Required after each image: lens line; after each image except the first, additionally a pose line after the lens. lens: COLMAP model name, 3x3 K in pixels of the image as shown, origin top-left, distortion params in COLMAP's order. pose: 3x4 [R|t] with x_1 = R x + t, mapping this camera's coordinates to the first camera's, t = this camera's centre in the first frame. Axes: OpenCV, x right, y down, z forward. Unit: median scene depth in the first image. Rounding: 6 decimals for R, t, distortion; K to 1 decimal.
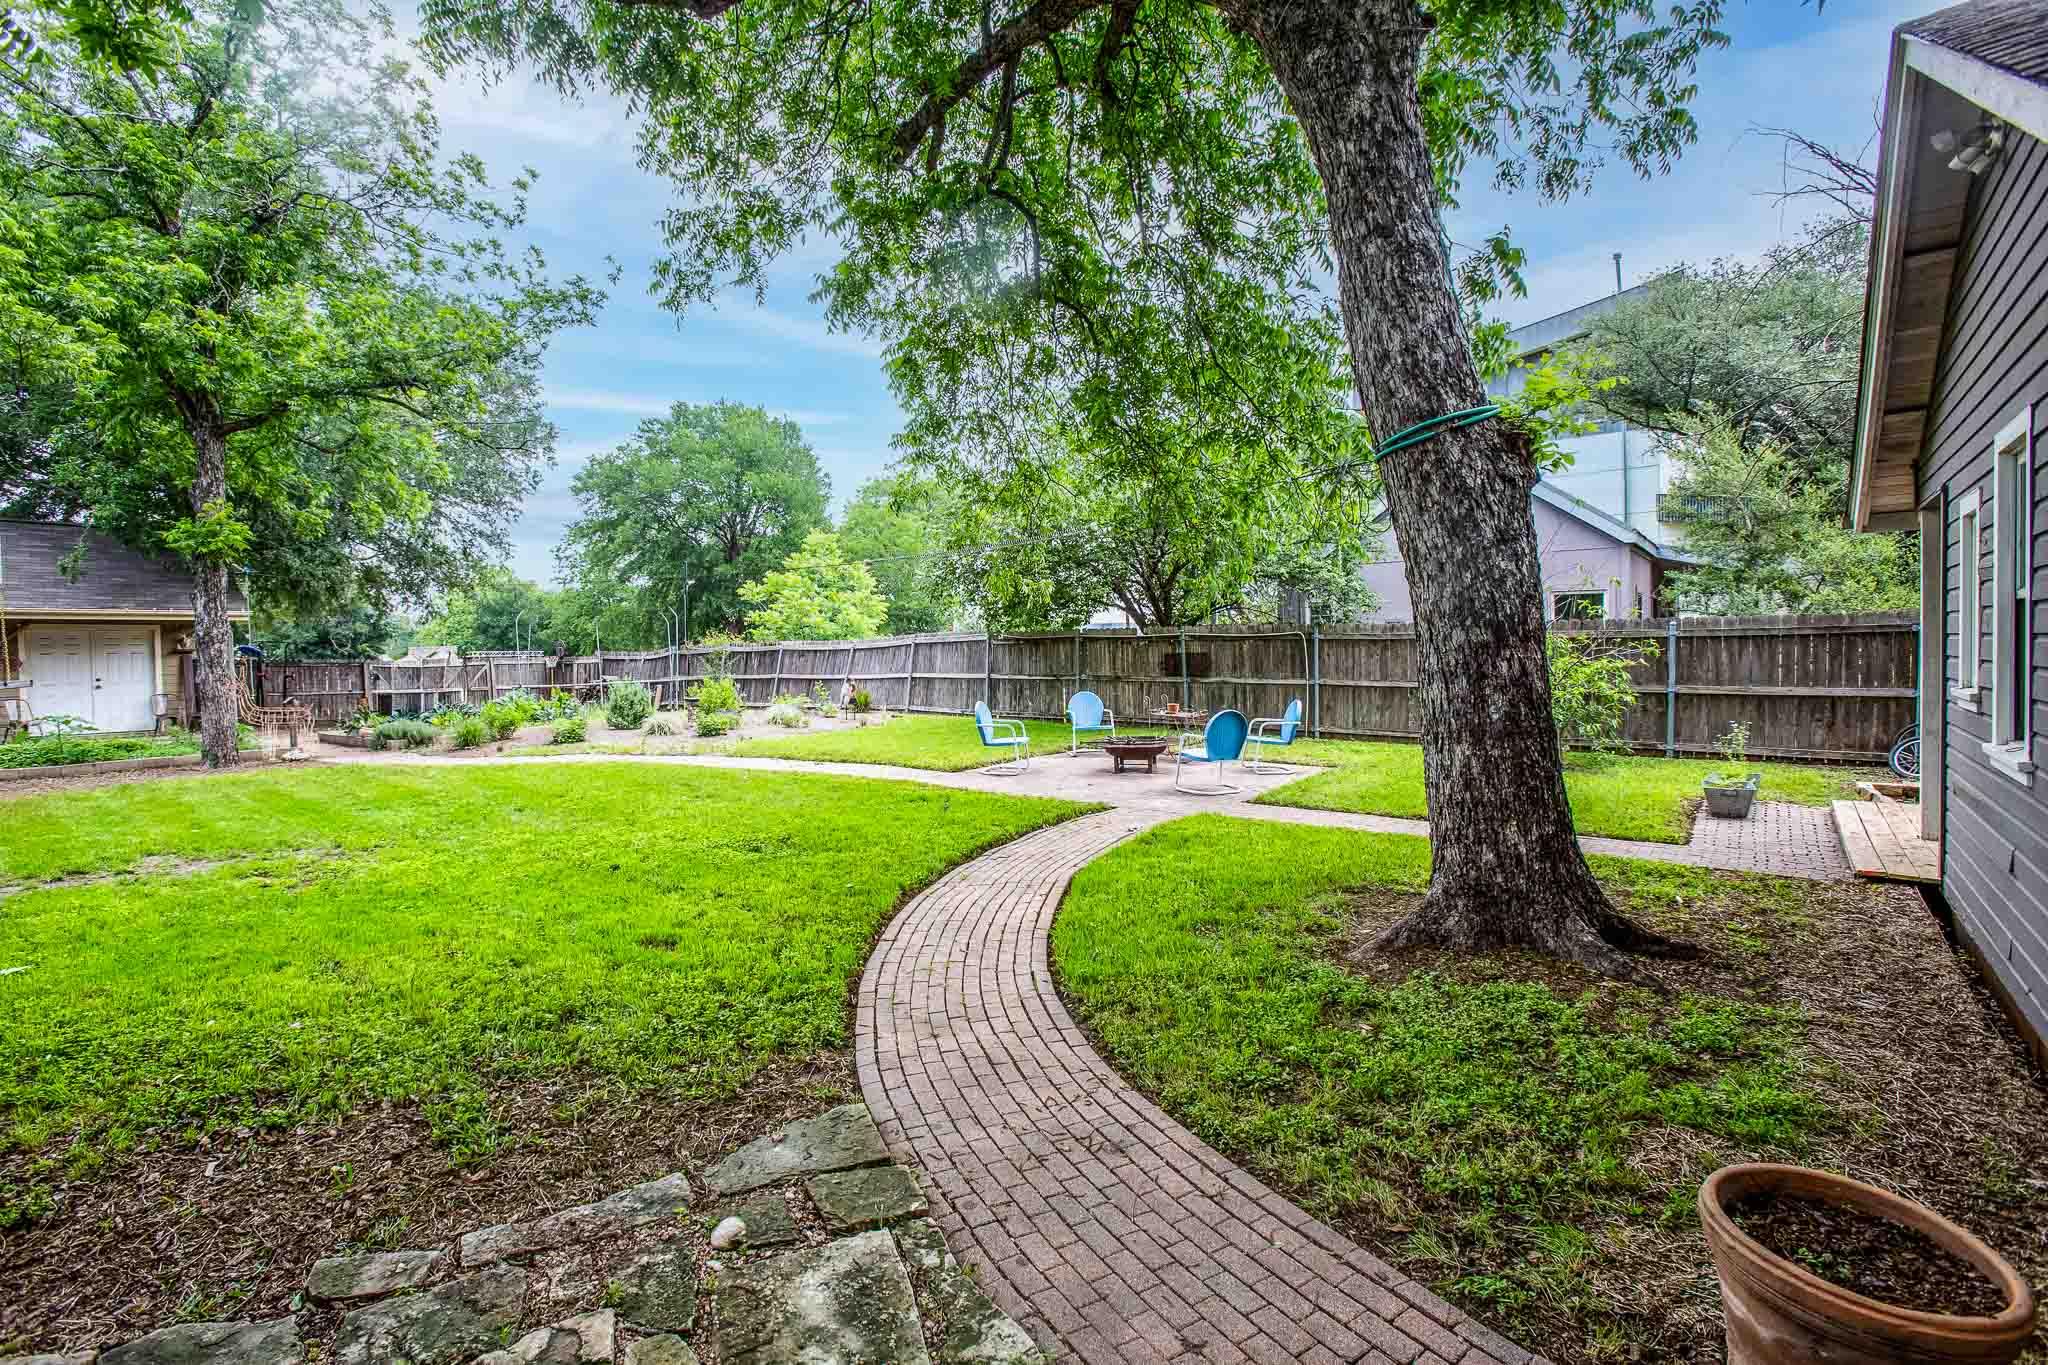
lens RADIAL K [[919.7, 0, 1021.9], [0, 919.7, 677.6], [0, 0, 1]] dist [-0.001000, -0.000340]
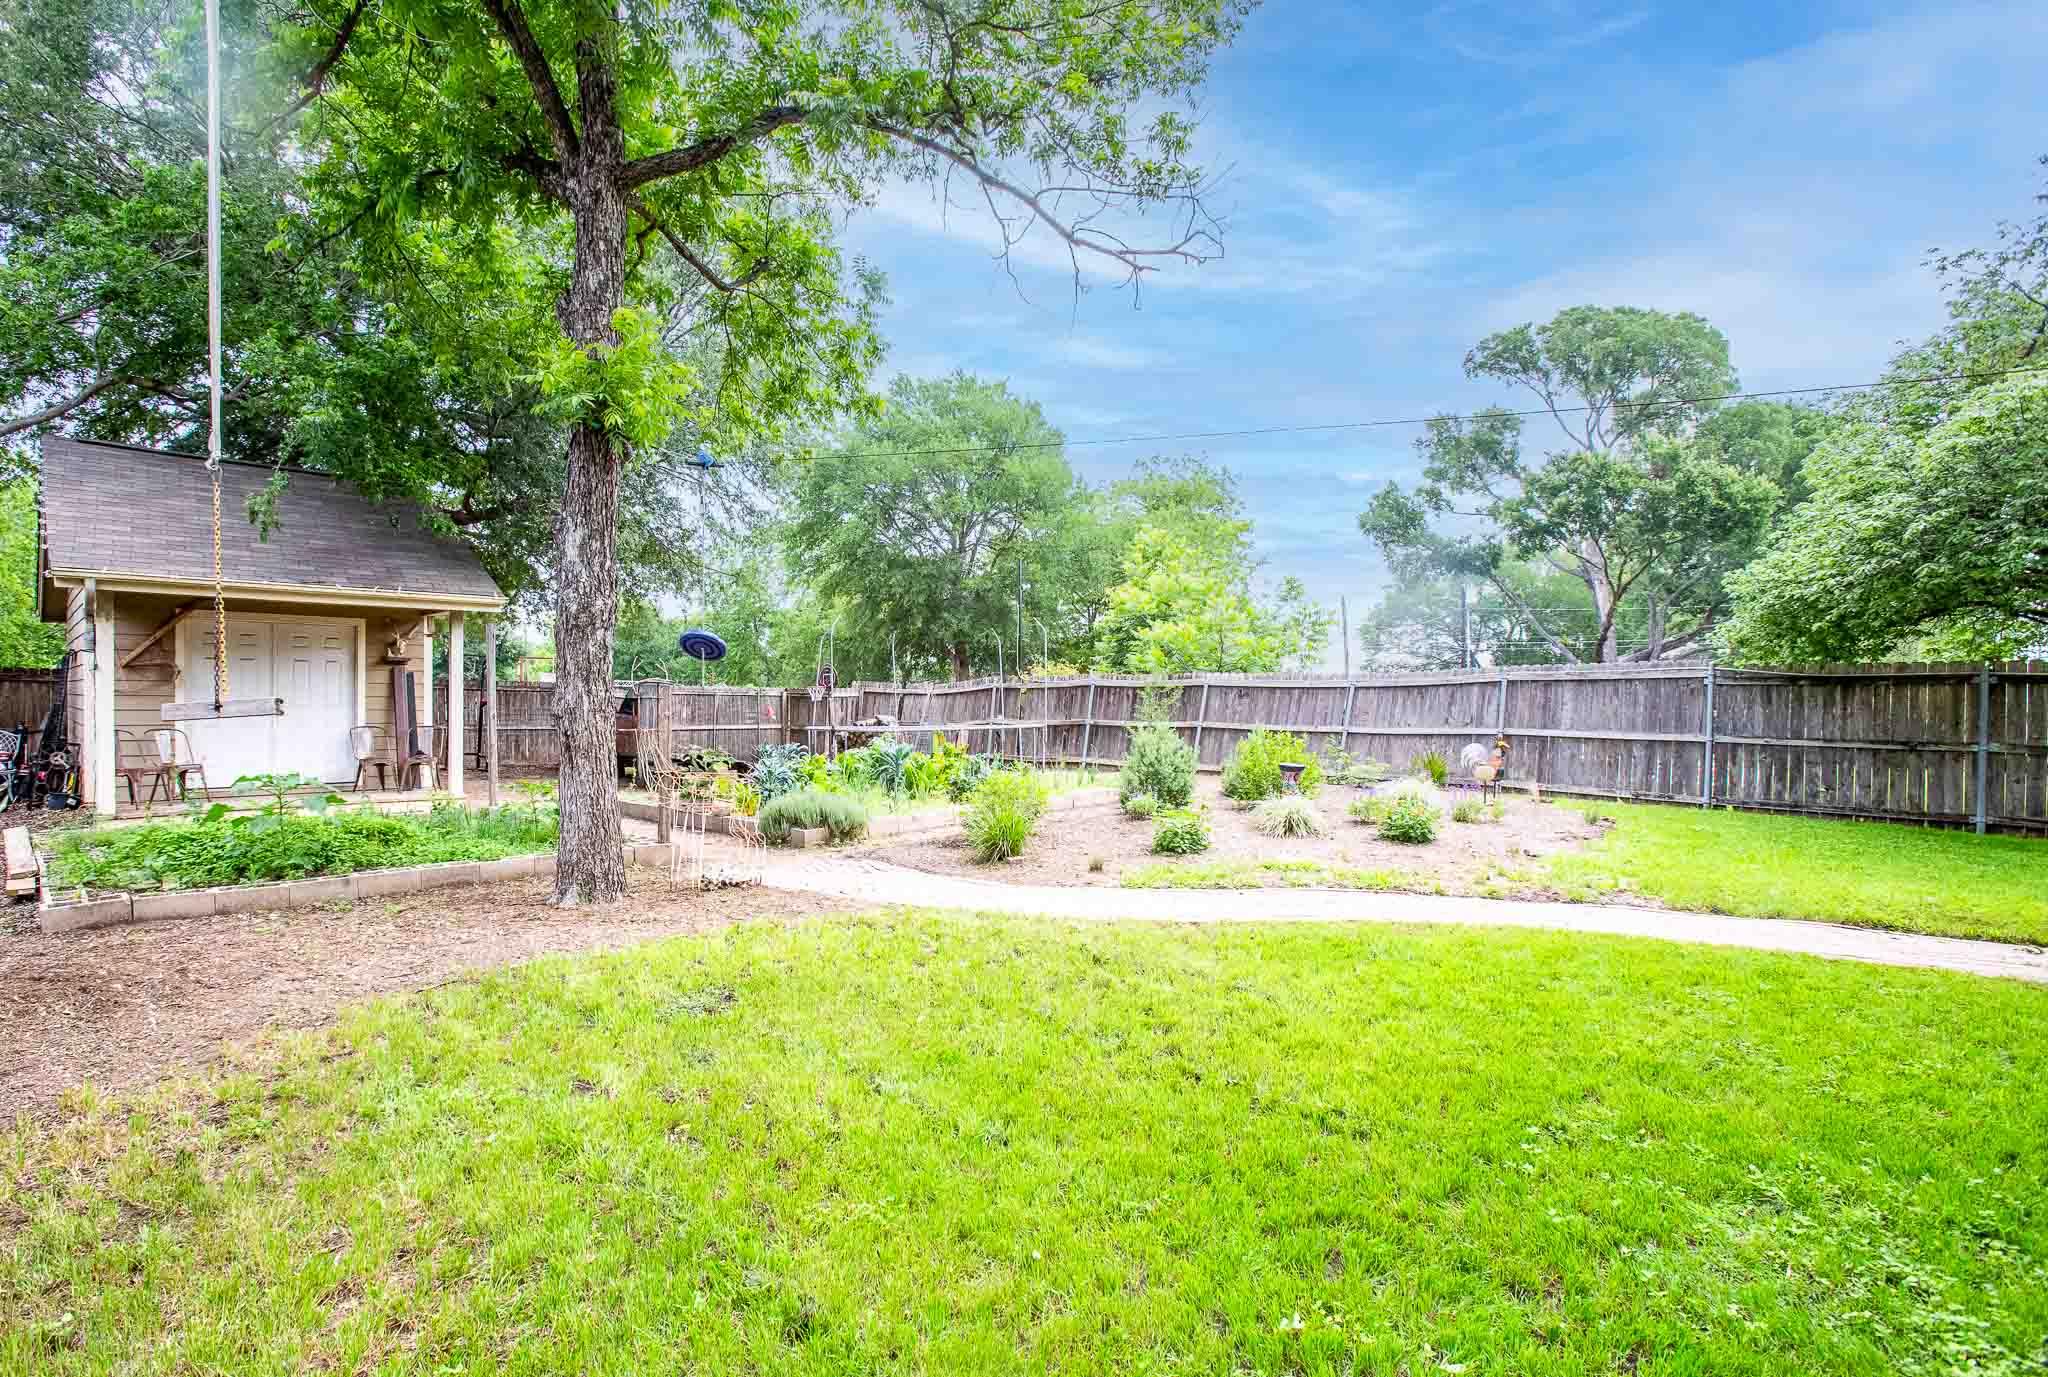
lens RADIAL K [[979.5, 0, 1020.4], [0, 979.5, 719.4], [0, 0, 1]] dist [-0.037095, -0.000029]
pose [[0.996965, 0.029946, -0.071858, -0.483597], [-0.030357, 0.999528, -0.004633, 0.002806], [0.071685, 0.006800, 0.997404, 0.406597]]
